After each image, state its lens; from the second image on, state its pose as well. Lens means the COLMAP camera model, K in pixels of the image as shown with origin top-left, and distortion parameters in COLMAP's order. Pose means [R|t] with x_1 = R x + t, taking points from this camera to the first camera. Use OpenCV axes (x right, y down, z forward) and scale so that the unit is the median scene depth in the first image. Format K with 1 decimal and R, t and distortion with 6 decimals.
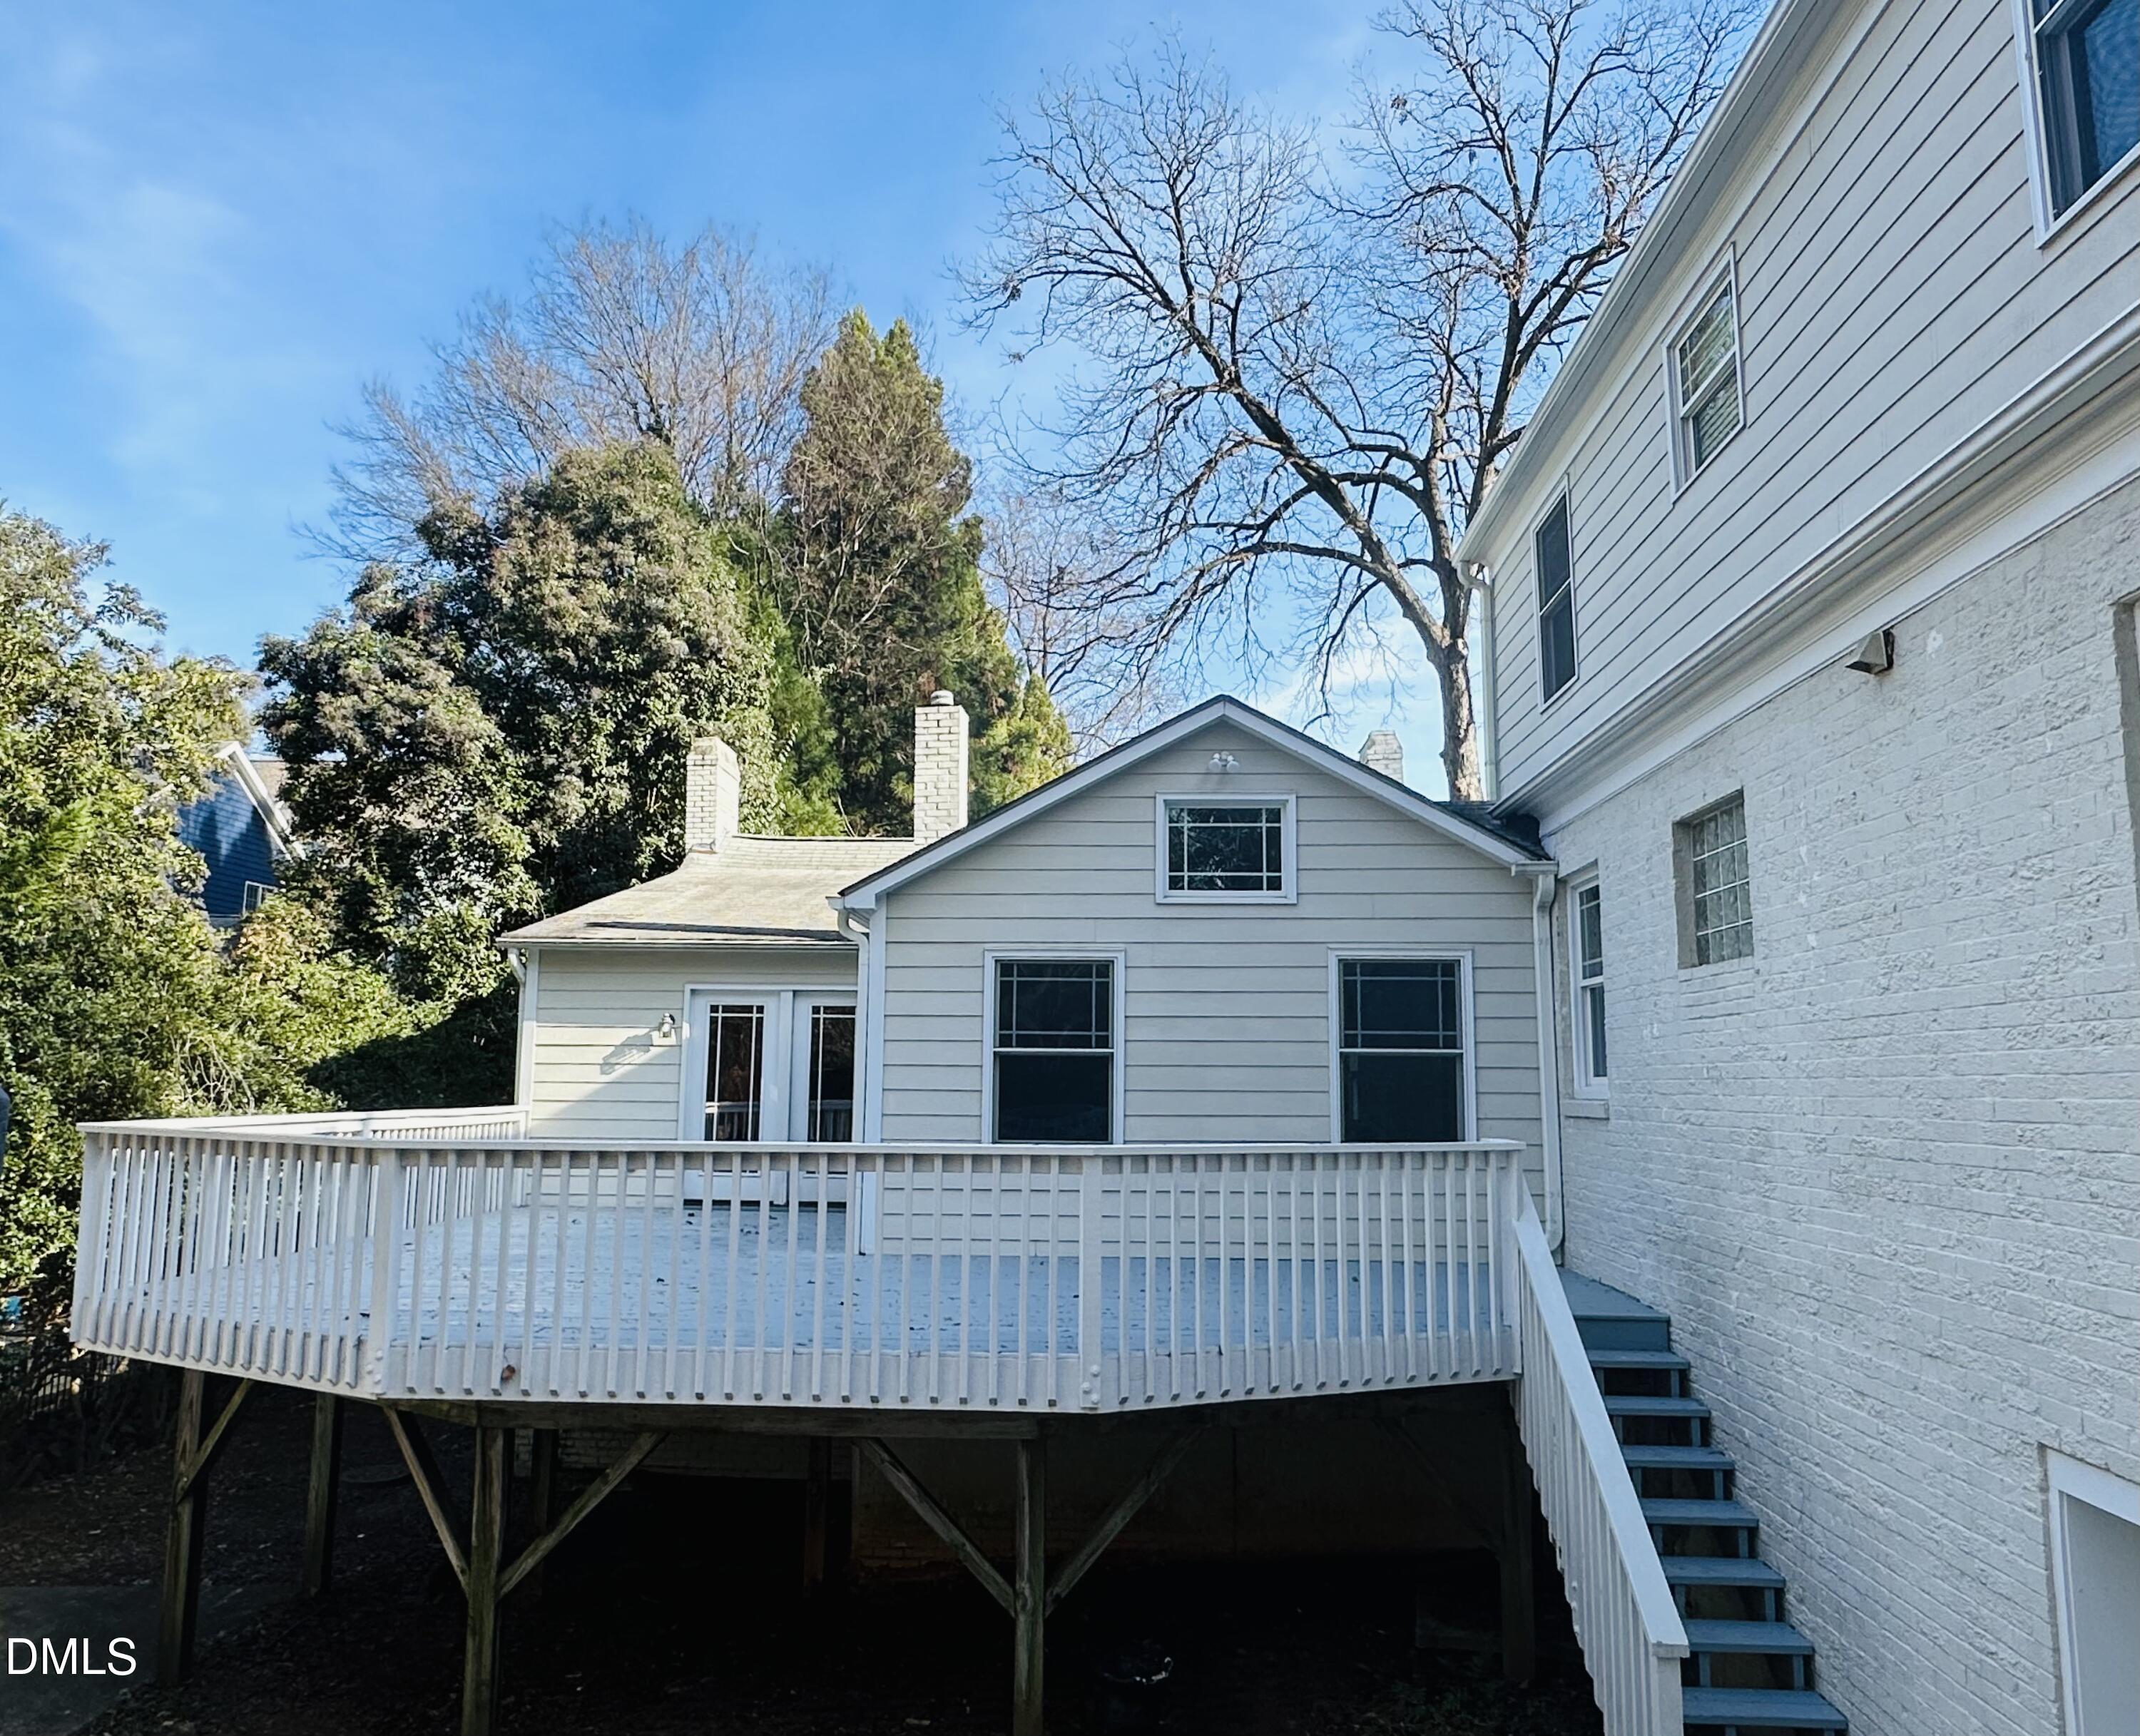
lens RADIAL K [[1480.5, 0, 1039.7], [0, 1480.5, 870.8], [0, 0, 1]] dist [-0.000123, -0.000177]
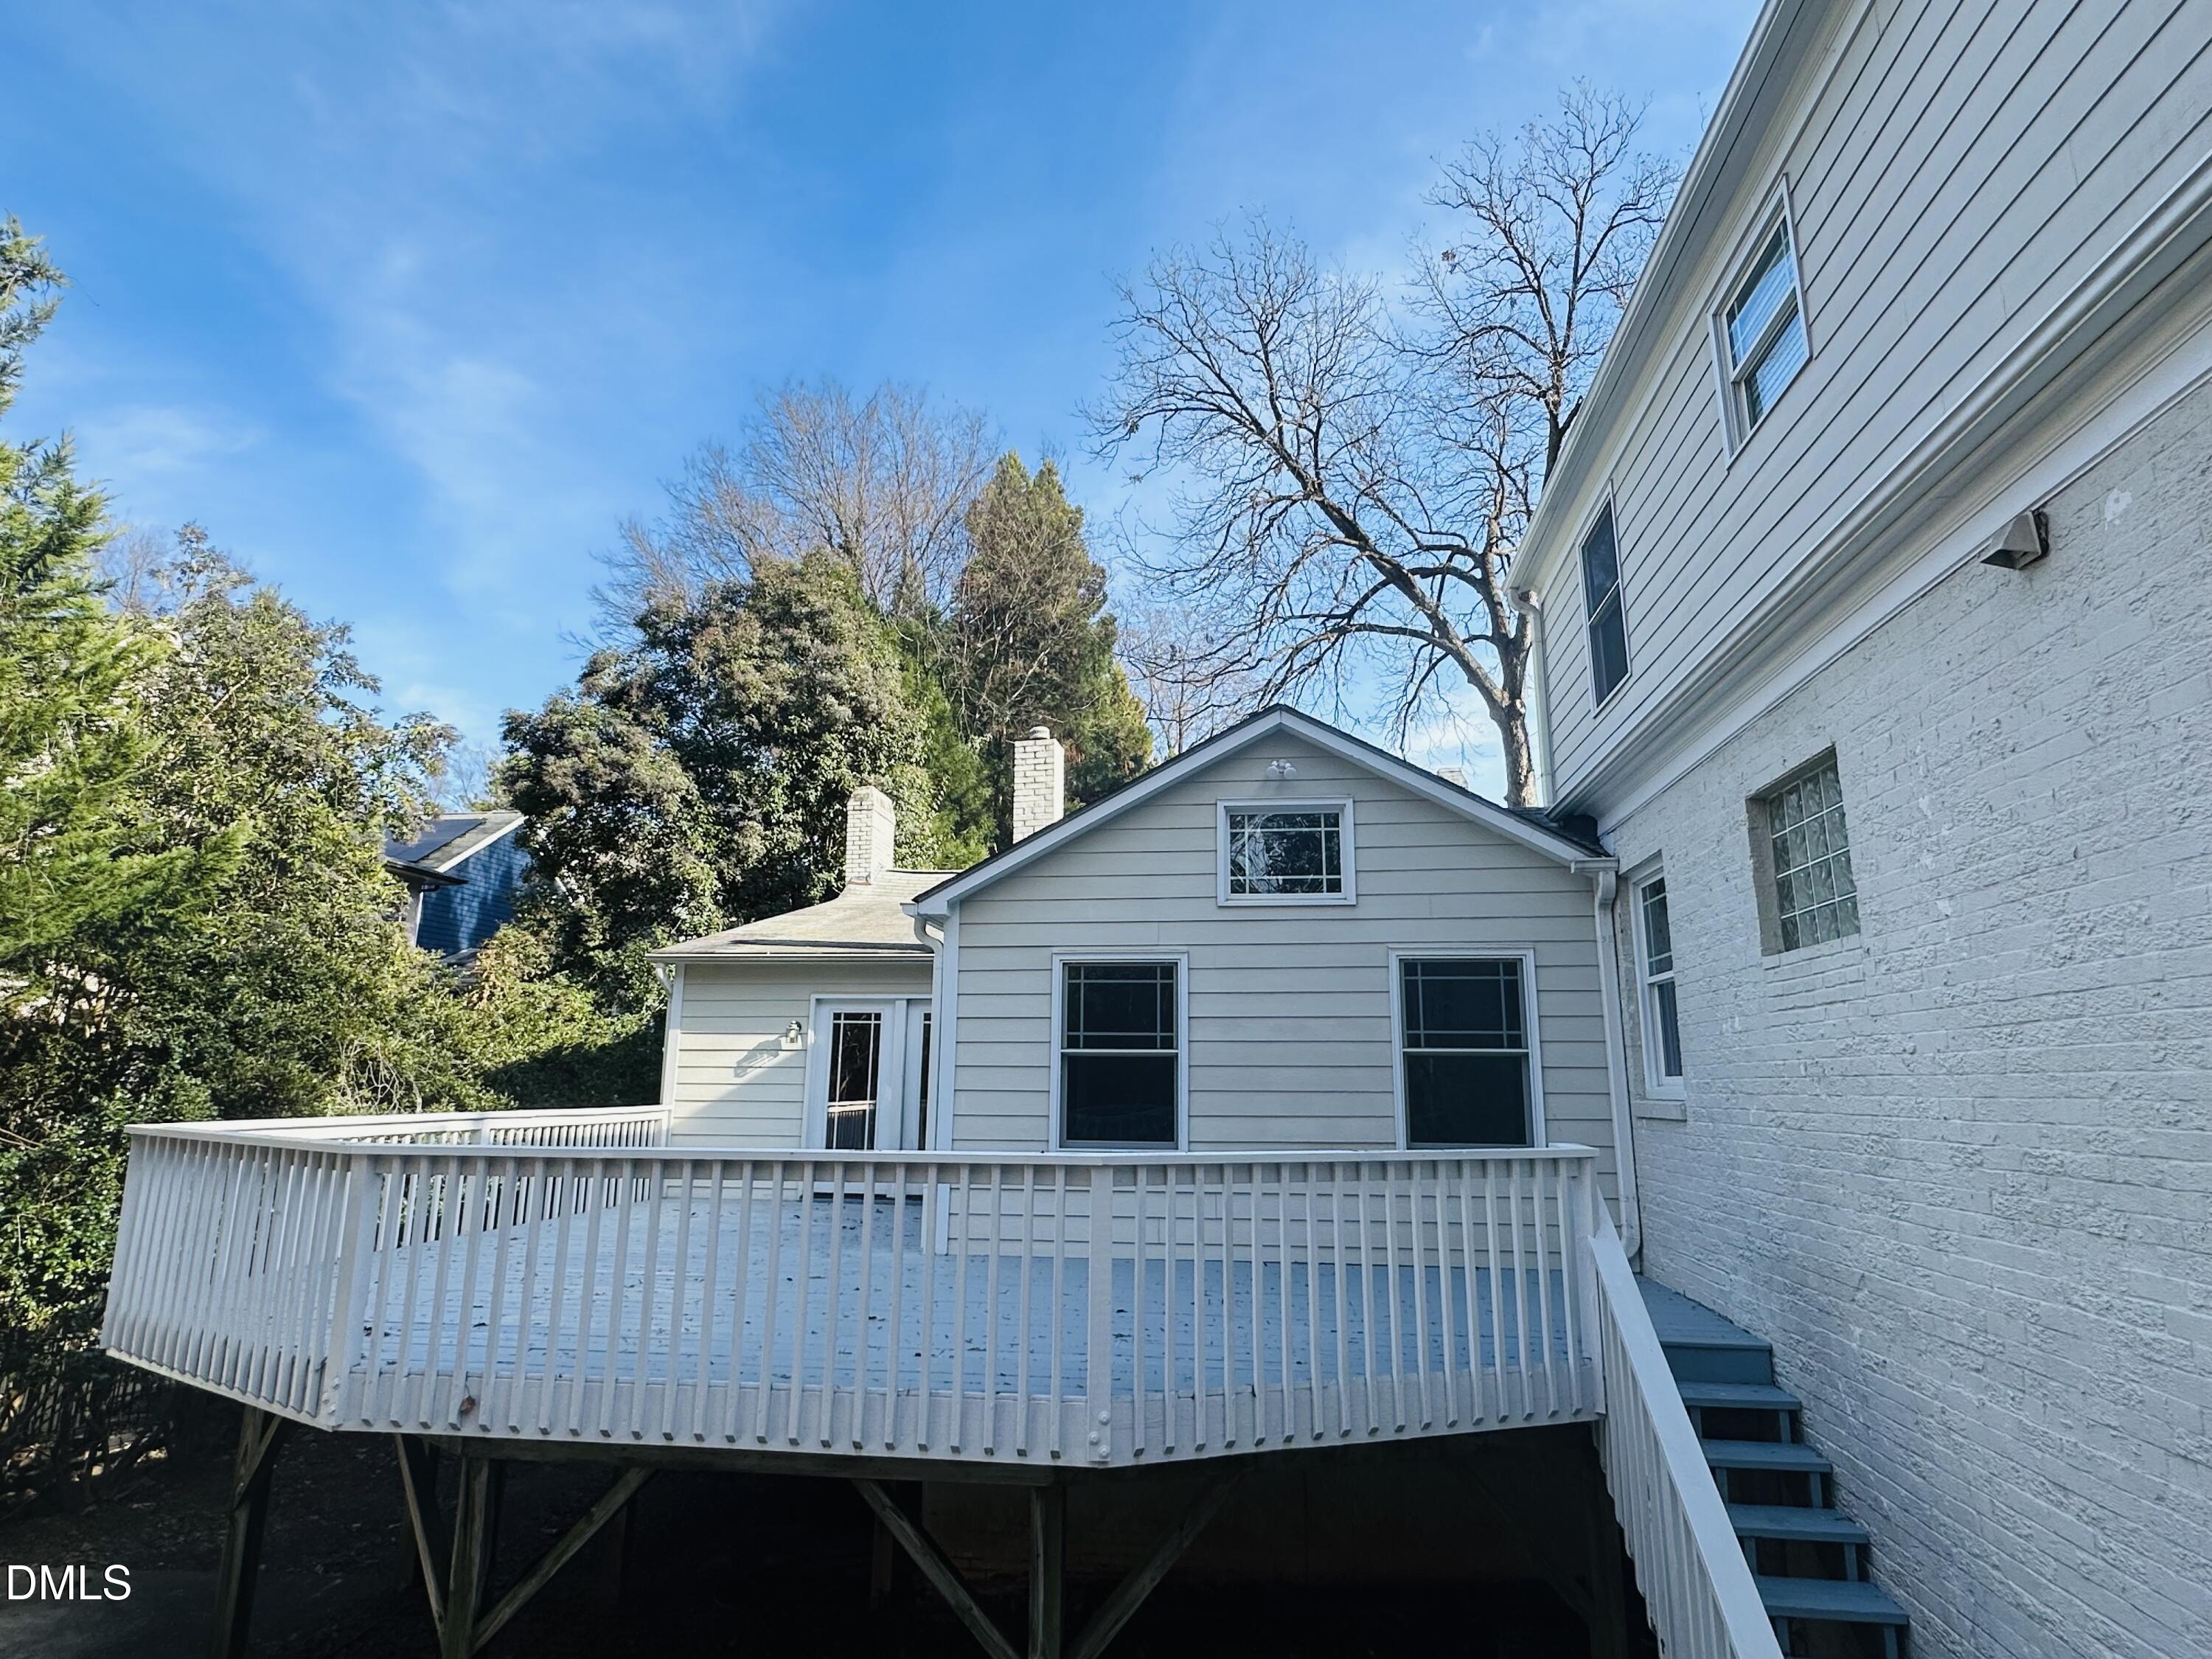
lens RADIAL K [[1164.3, 0, 1106.0], [0, 1164.3, 829.5], [0, 0, 1]] dist [-0.001442, 0.000934]
pose [[0.997419, -0.016813, -0.069803, 0.044541], [0.011652, 0.997213, -0.073698, 0.020952], [0.070848, 0.072695, 0.994835, 0.142238]]
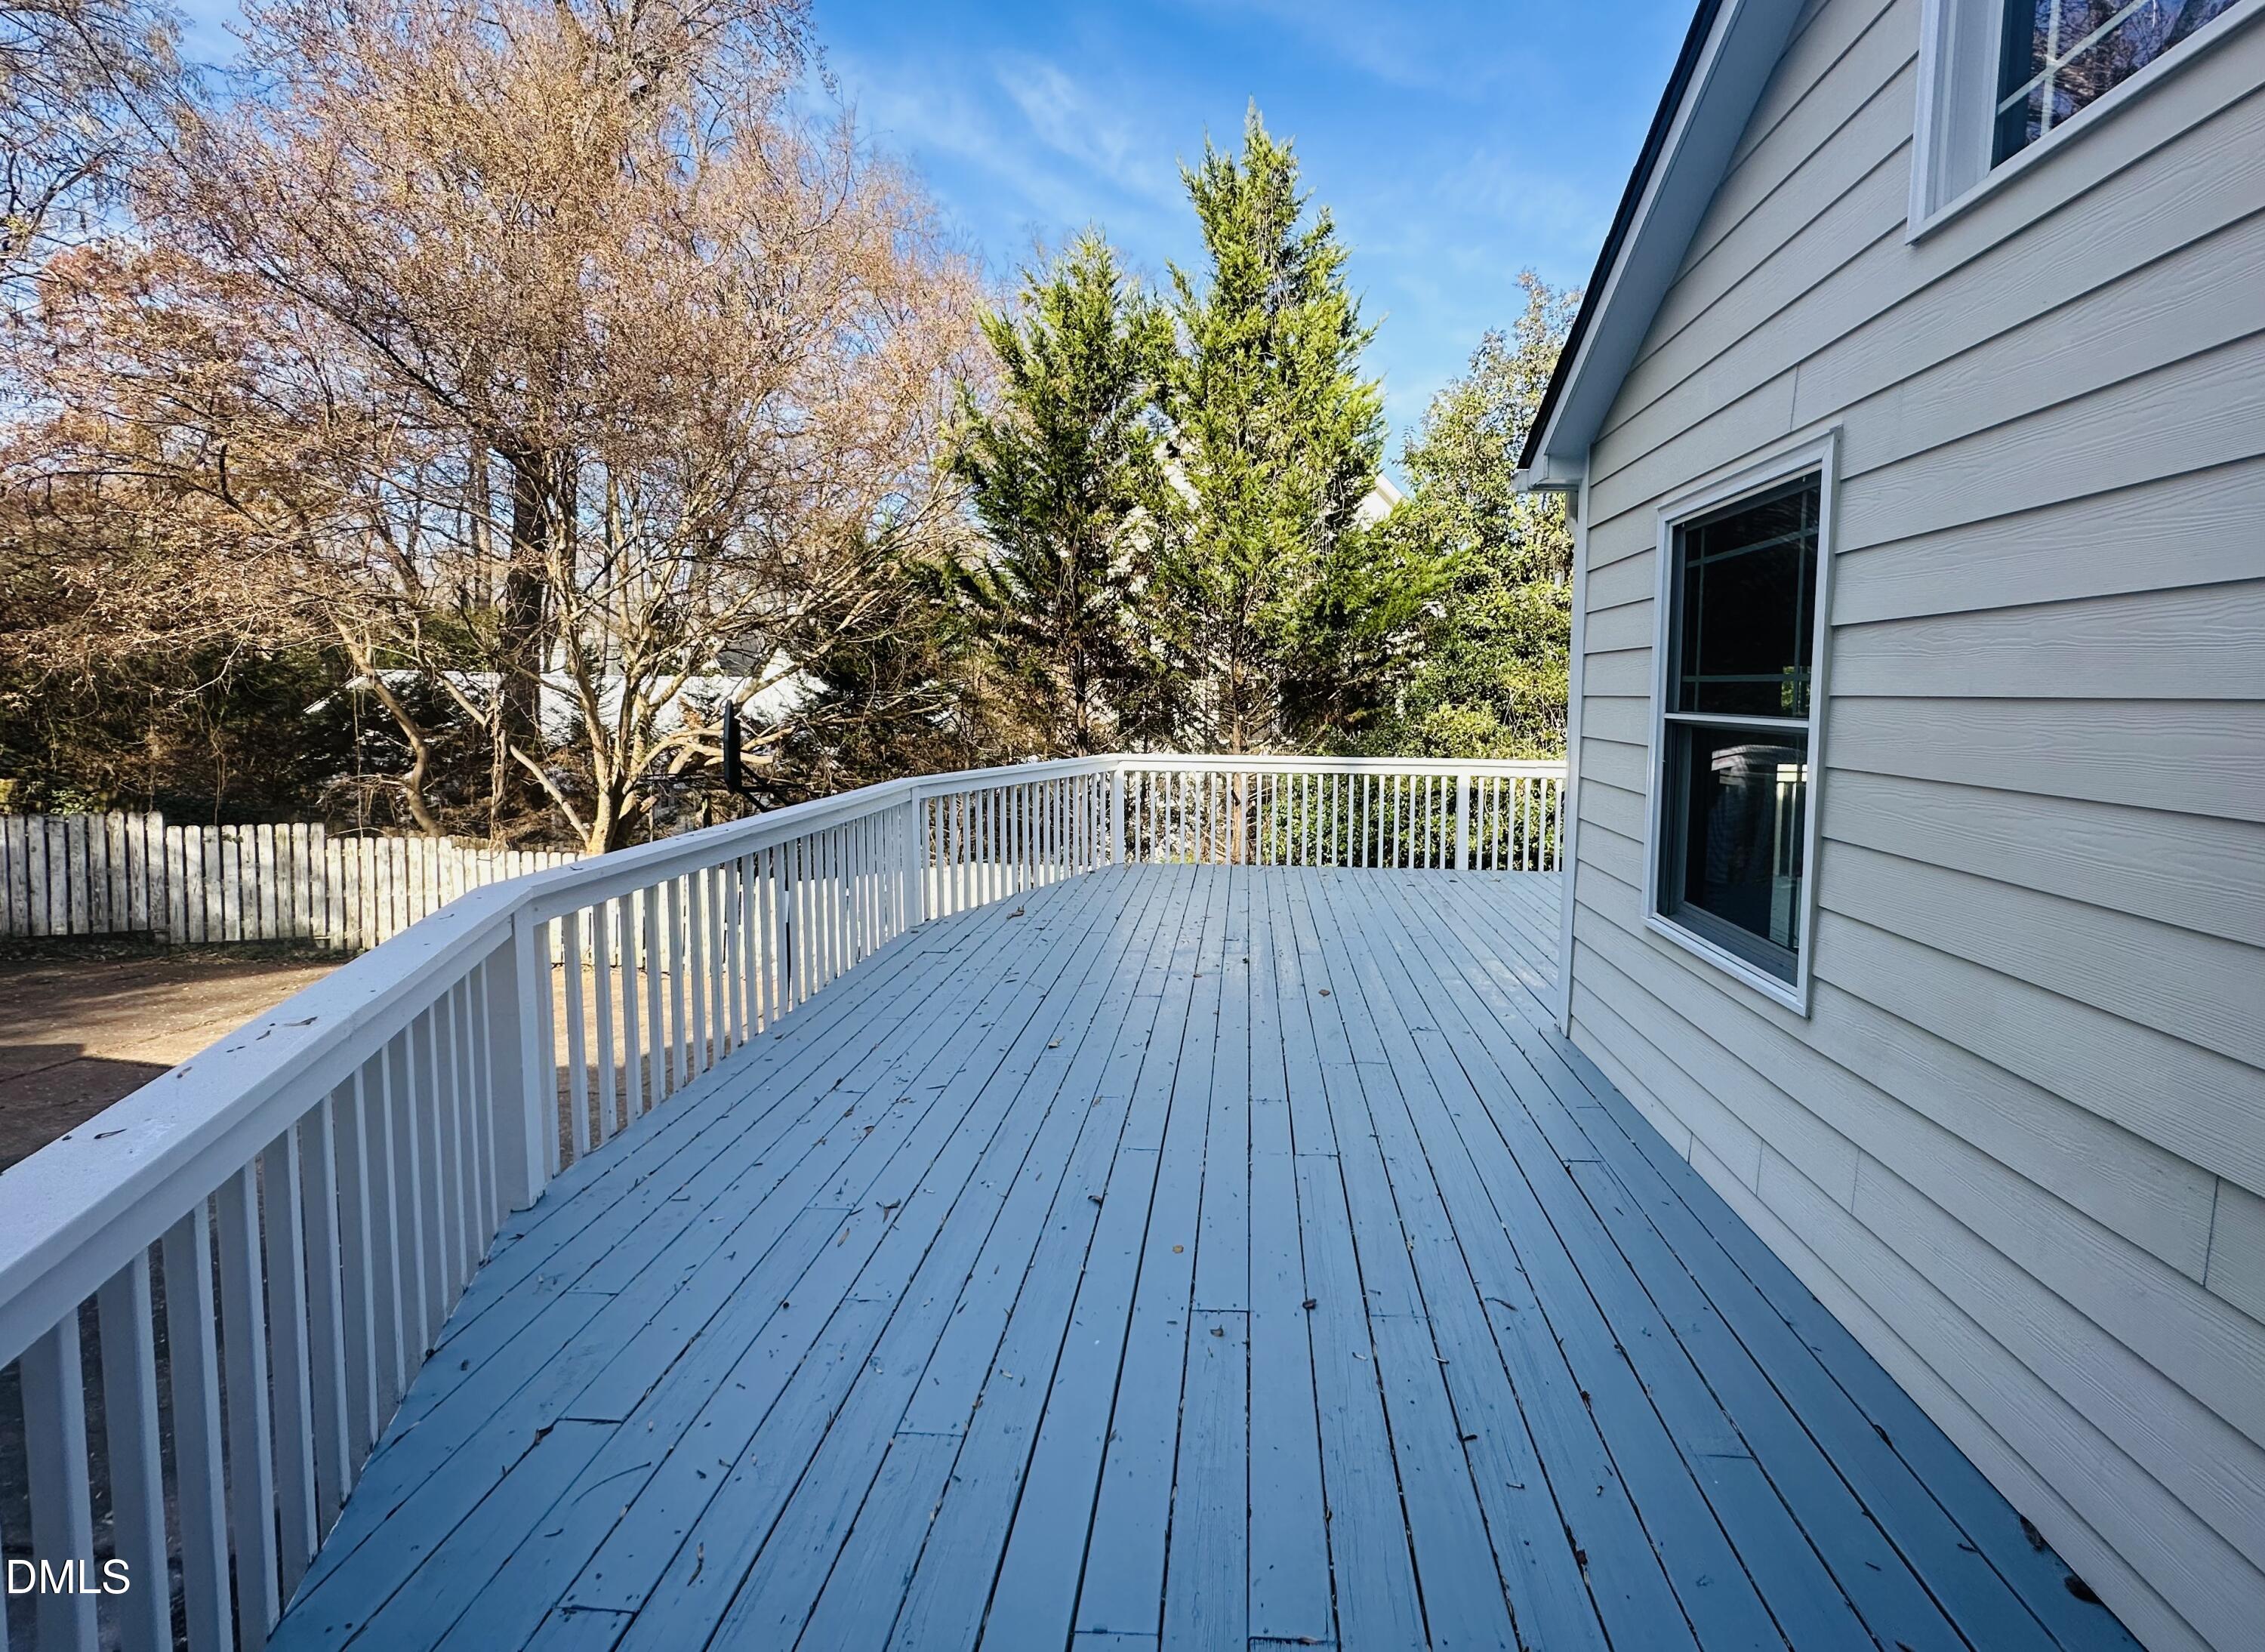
lens RADIAL K [[963.2, 0, 1190.2], [0, 963.2, 757.5], [0, 0, 1]] dist [0.011215, -0.000149]
pose [[-0.003310, 0.063299, -0.997989, 0.216286], [0.128038, 0.989807, 0.062355, 0.071925], [0.991764, -0.127575, -0.011381, 0.642814]]
